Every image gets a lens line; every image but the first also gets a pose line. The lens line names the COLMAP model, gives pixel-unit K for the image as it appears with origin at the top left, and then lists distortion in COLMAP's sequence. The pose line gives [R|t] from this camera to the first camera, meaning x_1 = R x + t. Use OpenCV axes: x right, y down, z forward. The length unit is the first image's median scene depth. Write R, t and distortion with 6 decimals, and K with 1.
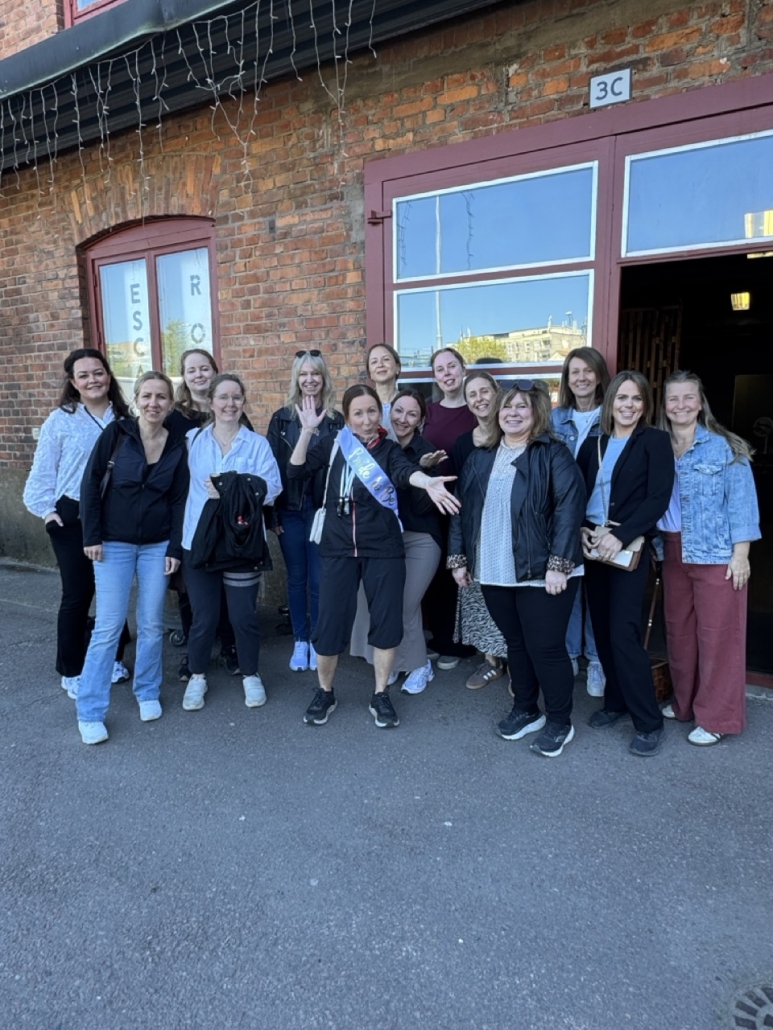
lens RADIAL K [[650.9, 0, 384.3], [0, 650.9, 516.9], [0, 0, 1]] dist [0.003647, 0.003552]
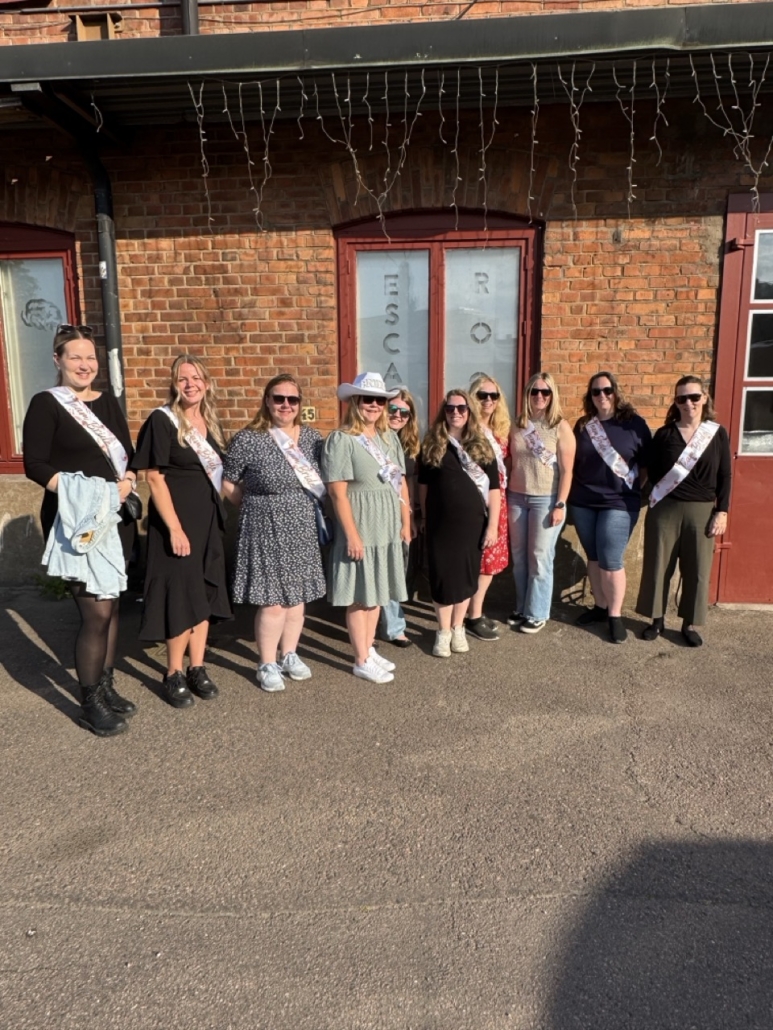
lens RADIAL K [[650.9, 0, 395.2], [0, 650.9, 512.7], [0, 0, 1]] dist [0.003647, 0.003552]
pose [[0.904150, -0.073791, 0.420794, -0.985192], [0.065550, 0.997269, 0.034035, -0.066337], [-0.422156, -0.003189, 0.906518, 0.206019]]
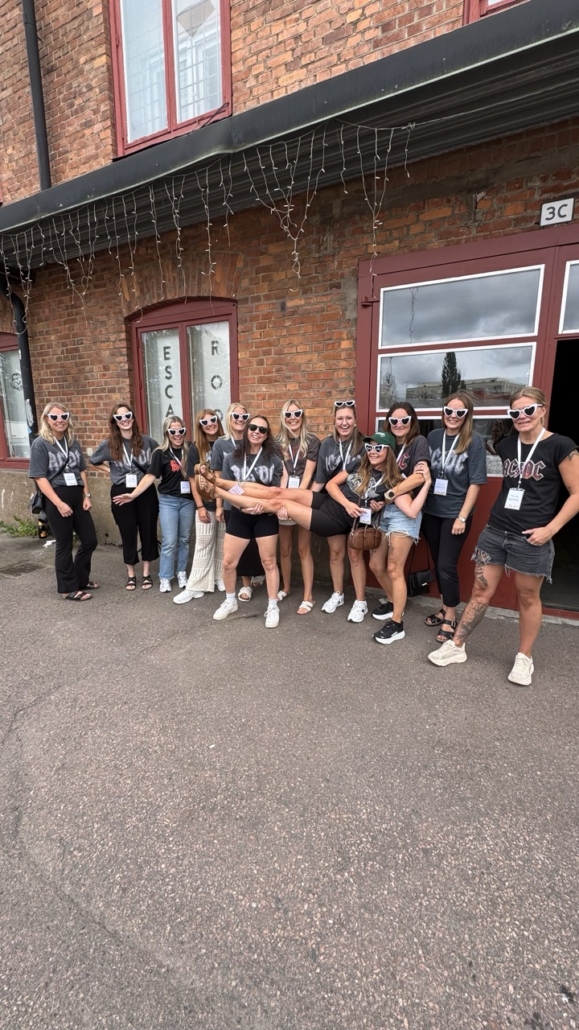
lens RADIAL K [[408.0, 0, 291.2], [0, 408.0, 517.2], [0, 0, 1]] dist [0.004319, -0.000833]
pose [[0.997284, -0.004293, 0.073526, -0.226004], [0.001621, 0.999337, 0.036363, -0.023324], [-0.073633, -0.036145, 0.996630, 0.104851]]
